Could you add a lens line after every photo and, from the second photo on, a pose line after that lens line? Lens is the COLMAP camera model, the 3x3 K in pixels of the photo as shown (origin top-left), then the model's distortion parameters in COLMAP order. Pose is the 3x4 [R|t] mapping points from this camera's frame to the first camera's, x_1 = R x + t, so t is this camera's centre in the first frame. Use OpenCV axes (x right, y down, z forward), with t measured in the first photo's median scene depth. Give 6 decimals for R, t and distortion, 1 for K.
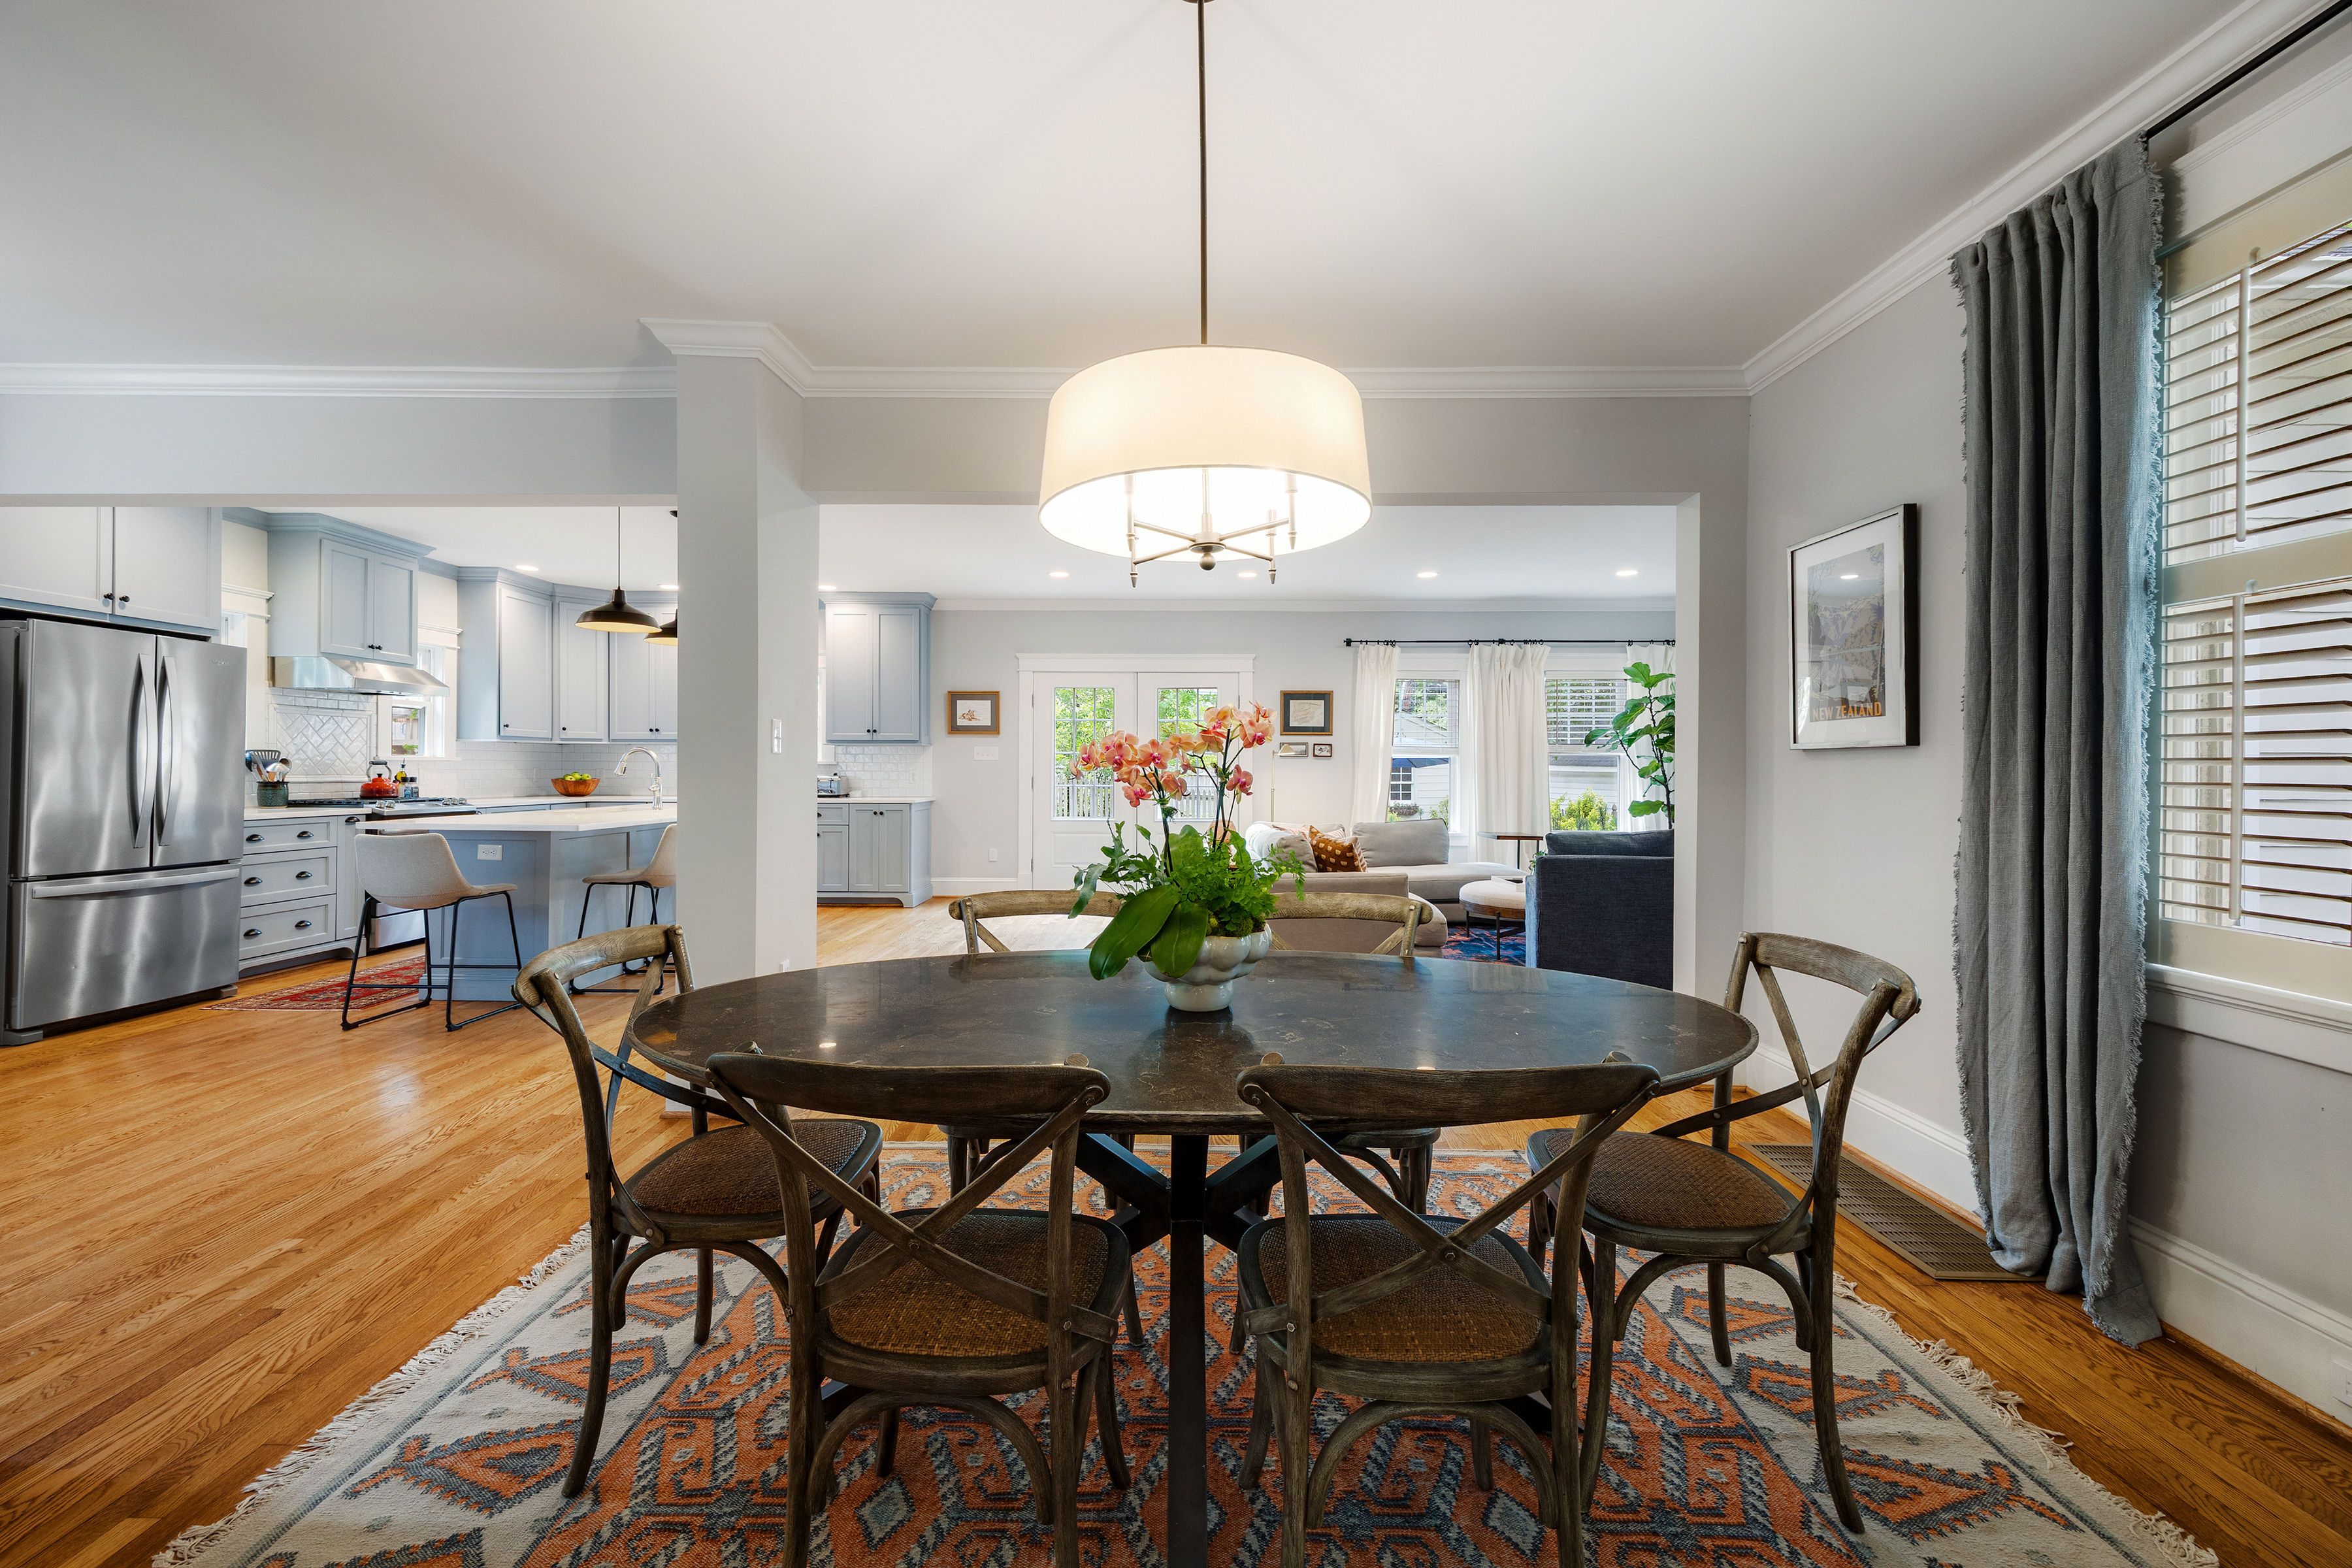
lens RADIAL K [[985.4, 0, 1197.5], [0, 985.4, 773.6], [0, 0, 1]] dist [0.003885, -0.000066]
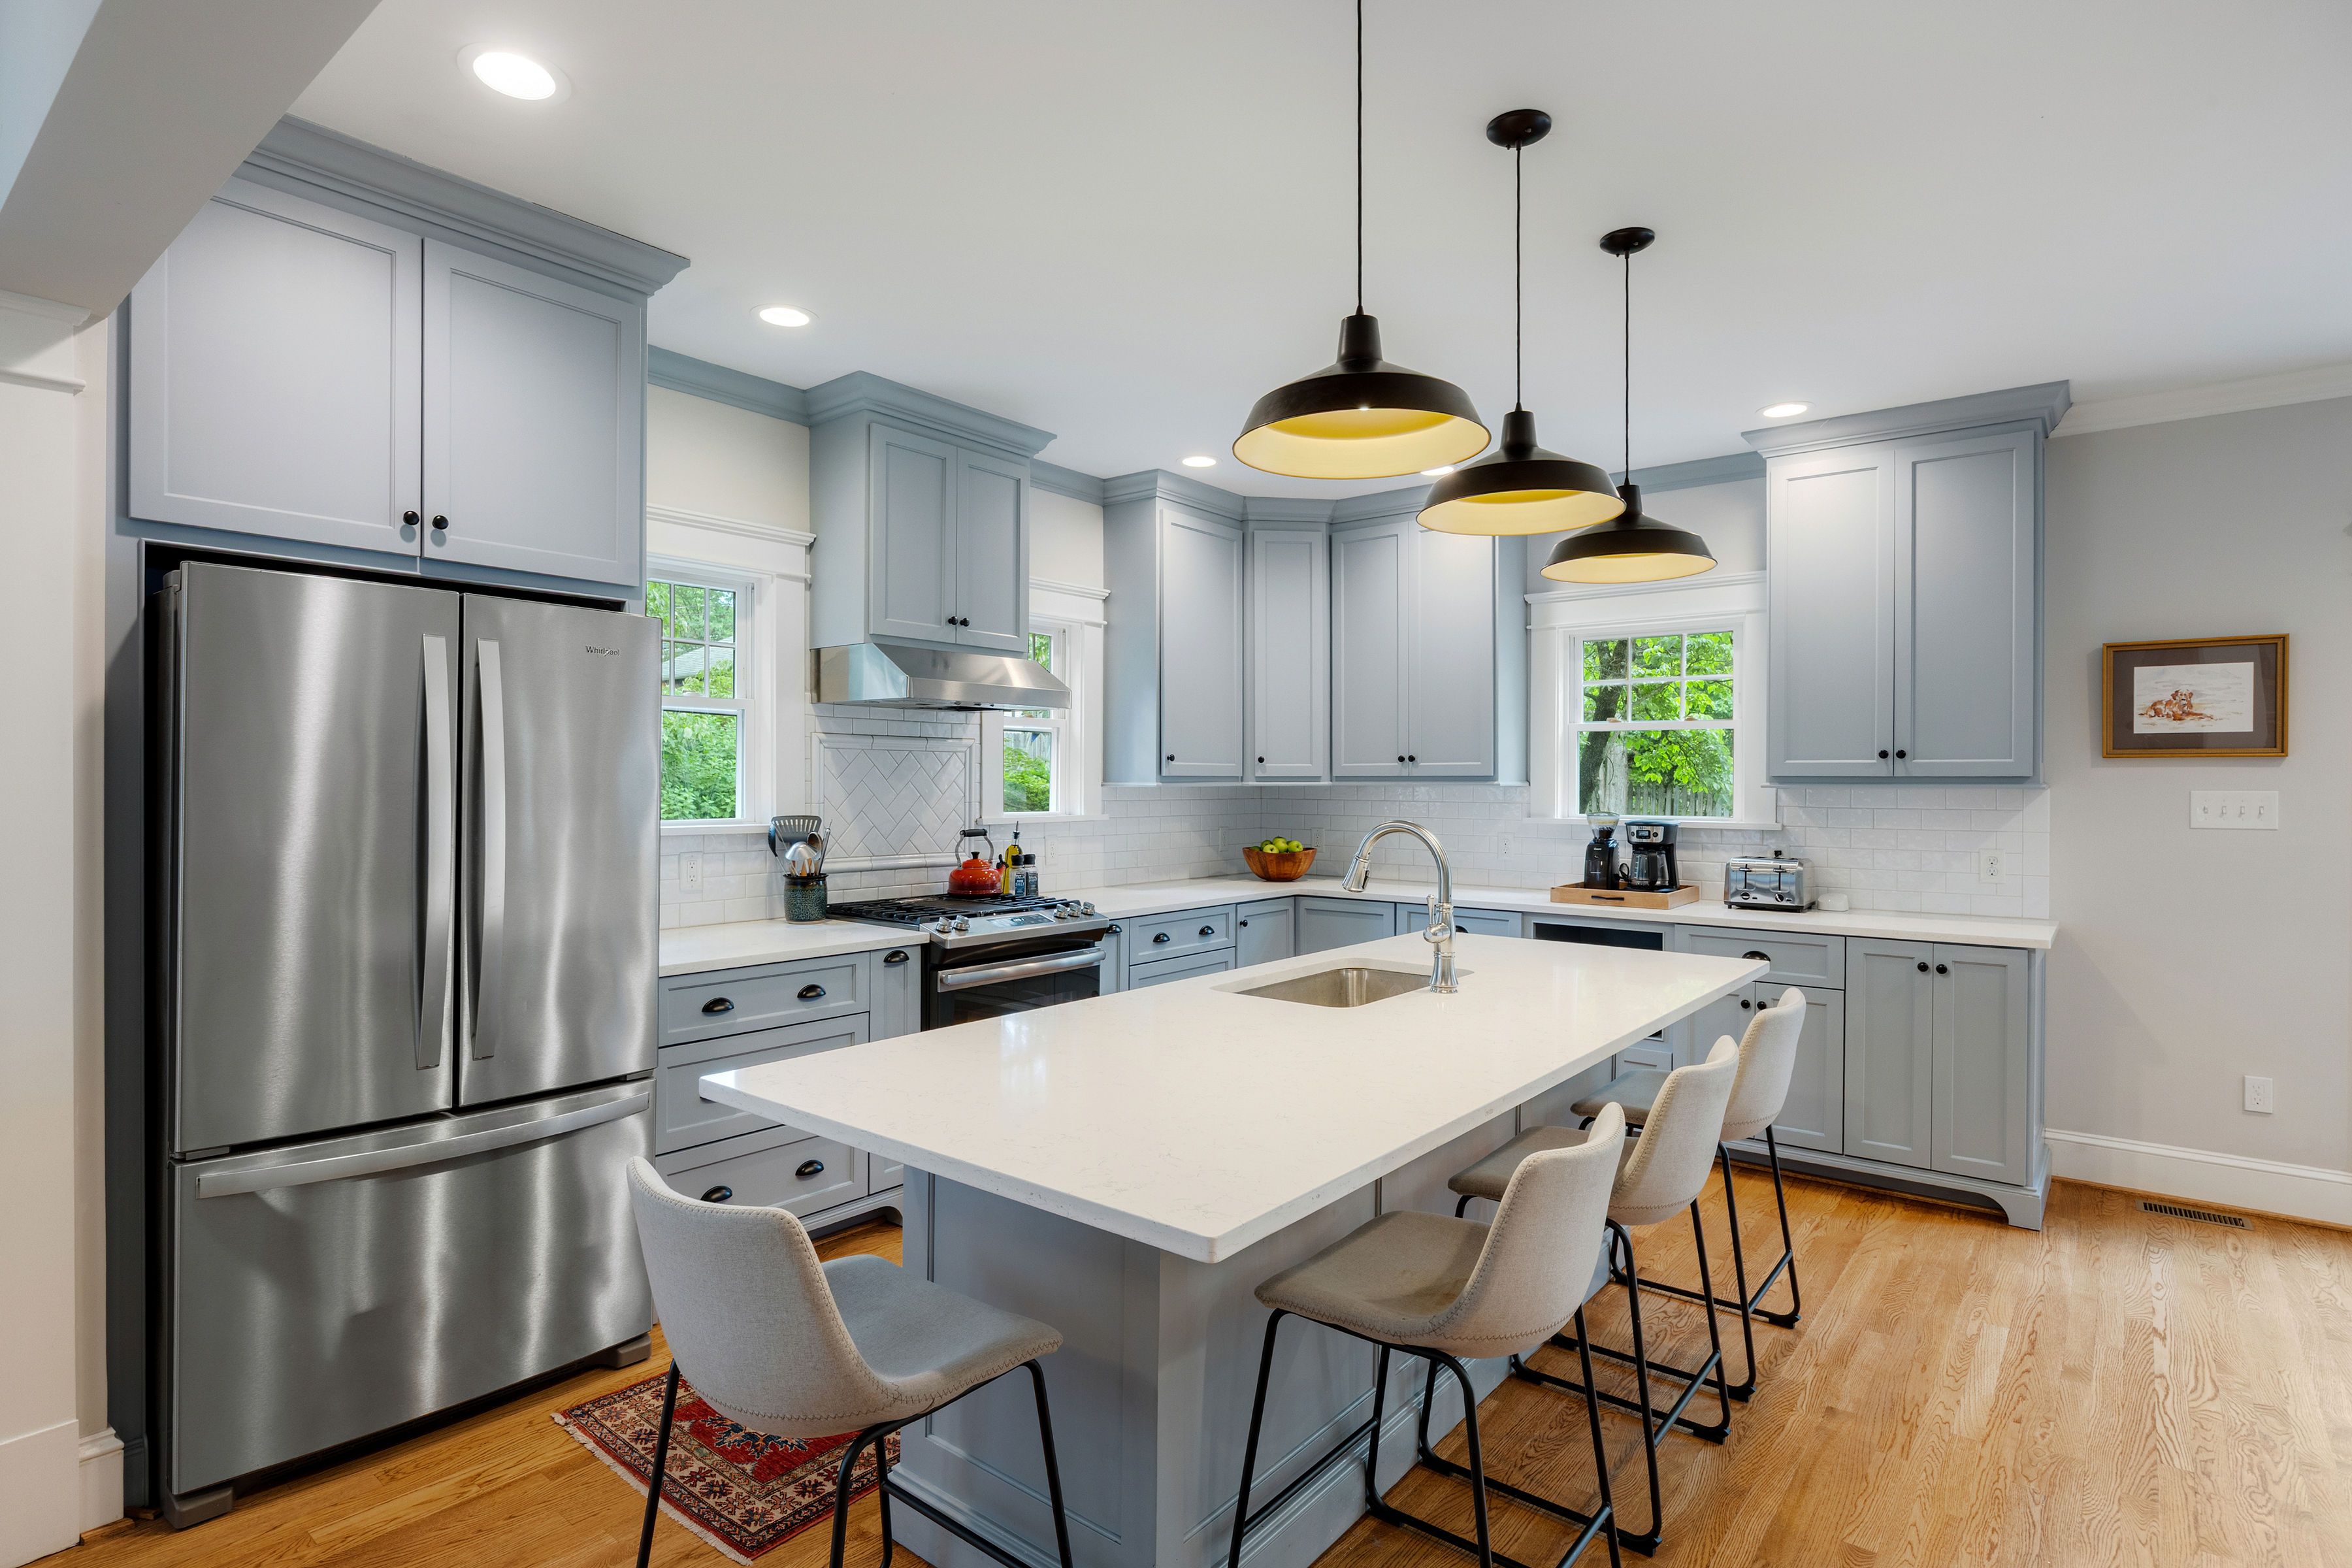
lens RADIAL K [[1203.2, 0, 1187.7], [0, 1203.2, 776.1], [0, 0, 1]] dist [-0.002395, 0.003085]
pose [[0.791908, -0.004833, -0.610621, -0.282430], [-0.000826, 0.999959, -0.008986, -0.032128], [0.610640, 0.007621, 0.791872, 0.474042]]
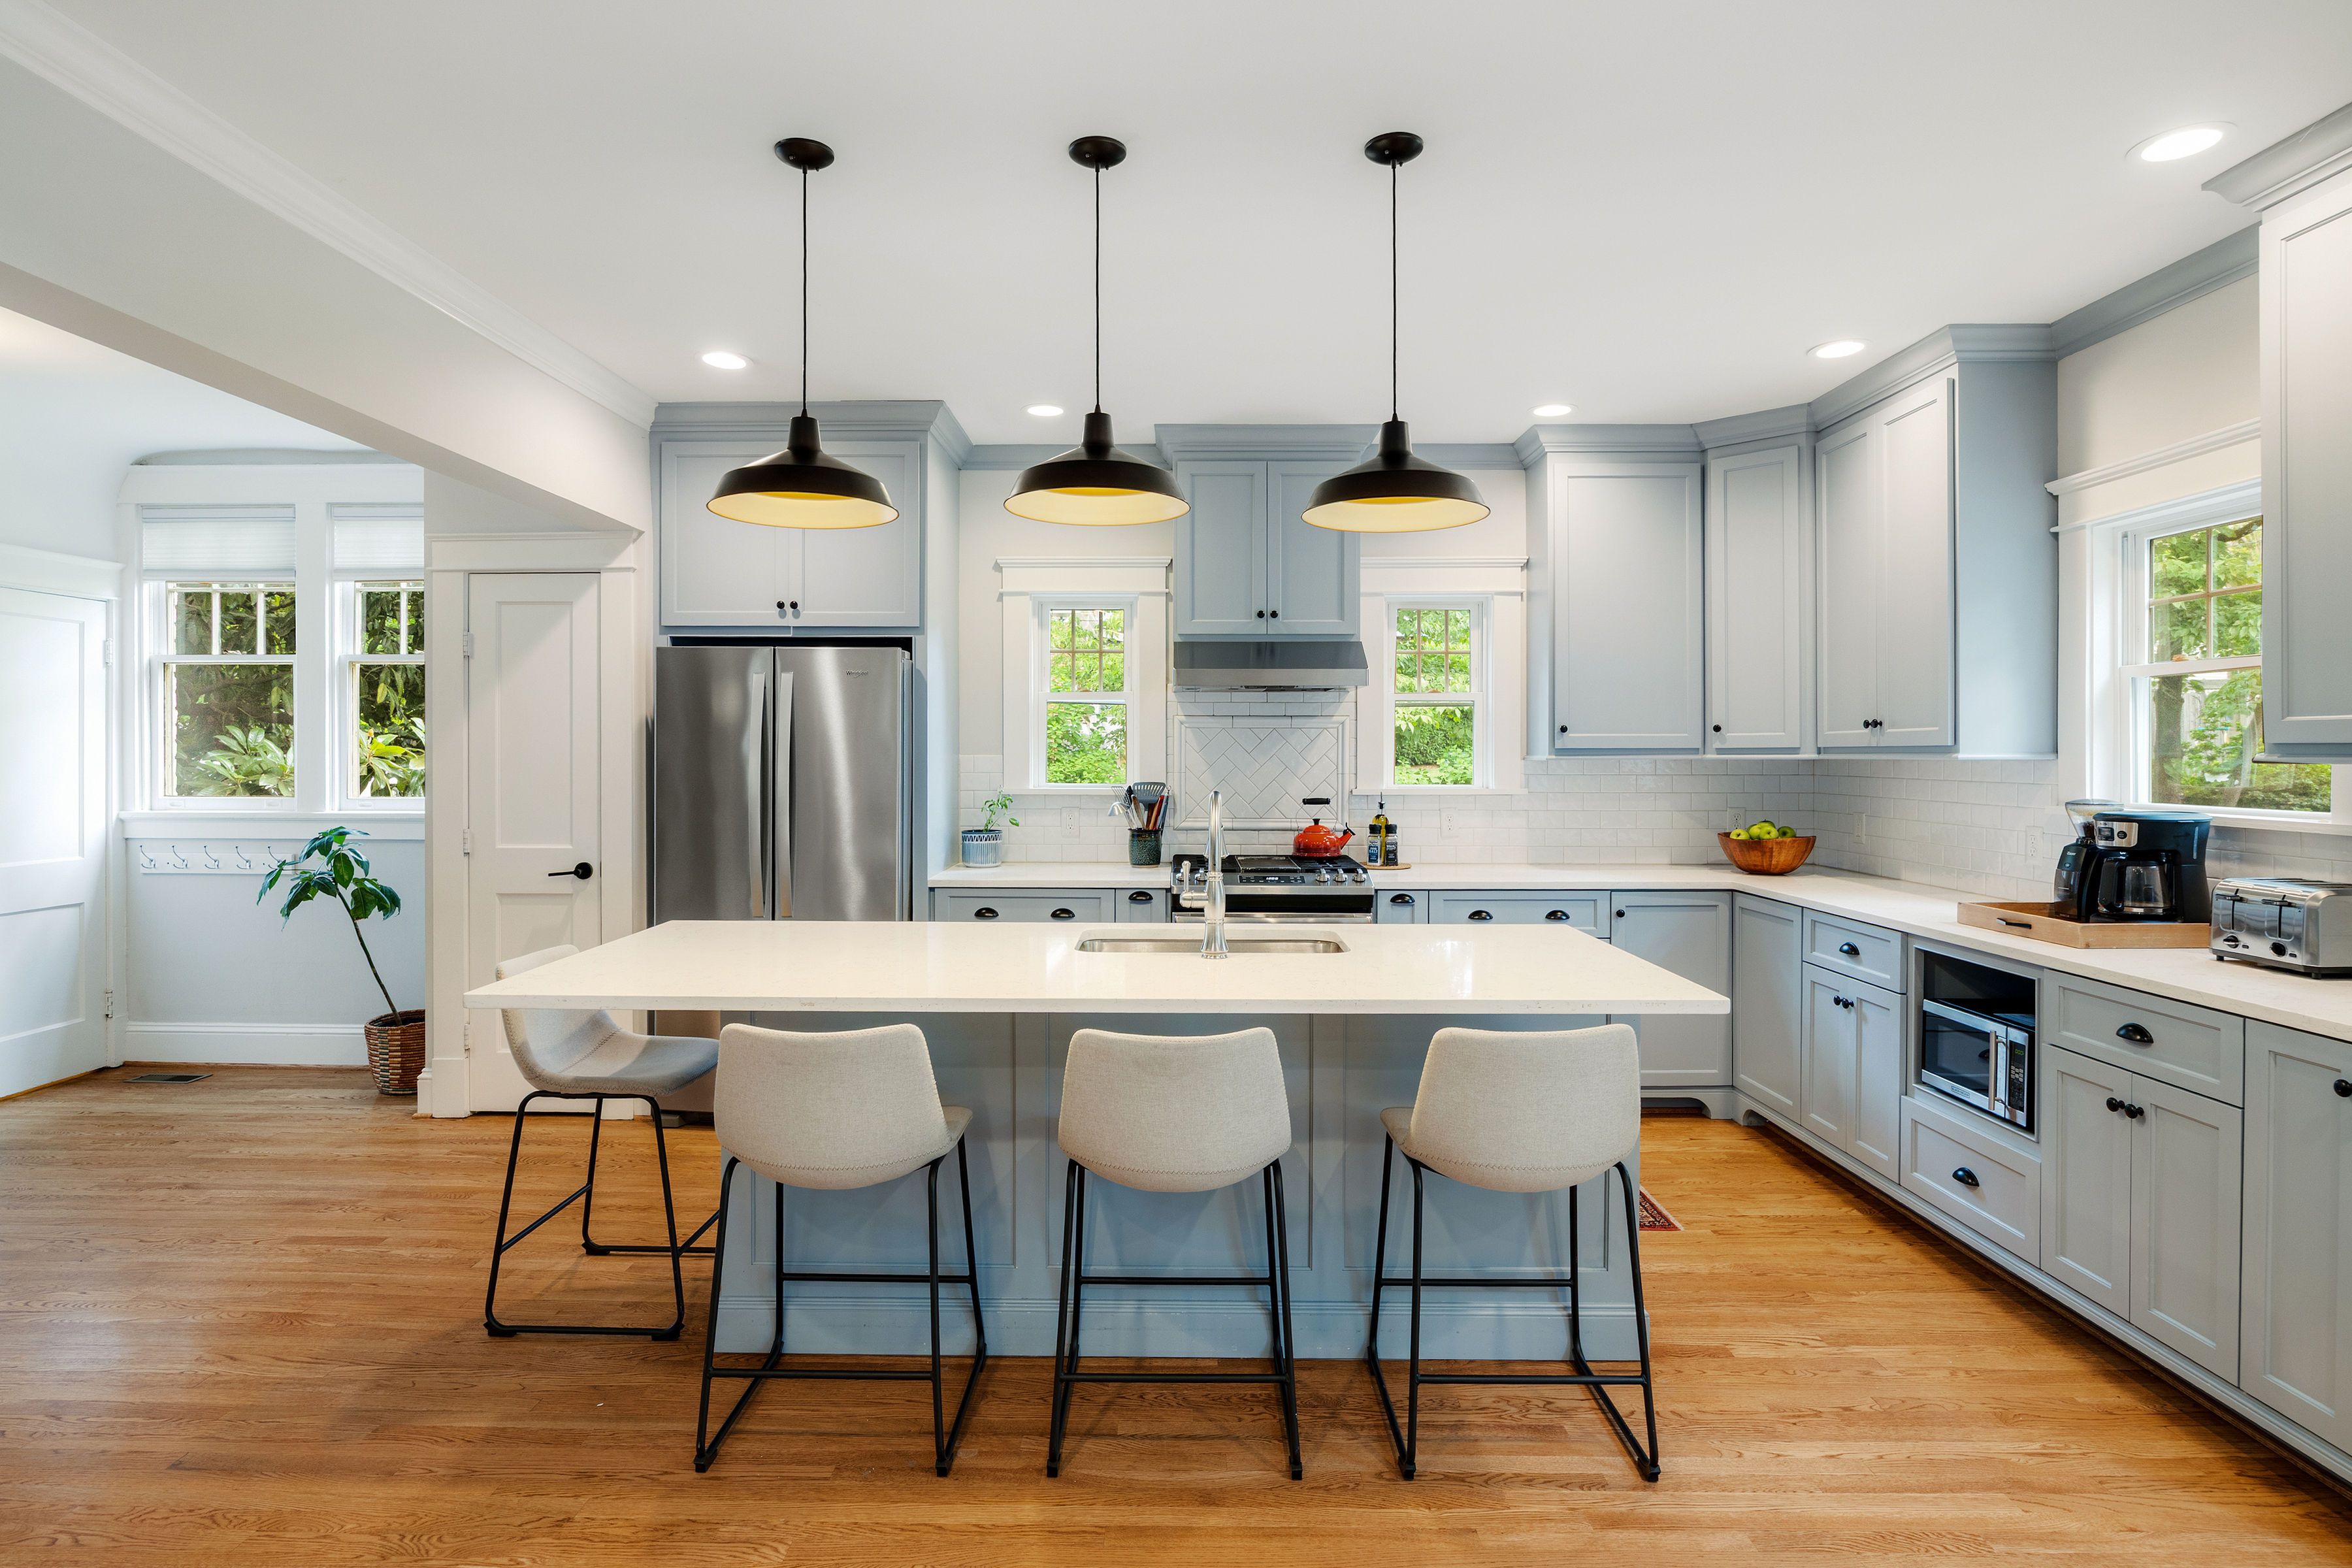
lens RADIAL K [[1203.2, 0, 1157.3], [0, 1203.2, 767.9], [0, 0, 1]] dist [-0.002395, 0.003085]
pose [[0.006908, 0.007633, -0.999947, -0.075187], [-0.001950, 0.999969, 0.007620, -0.032577], [0.999974, 0.001897, 0.006923, 0.781345]]
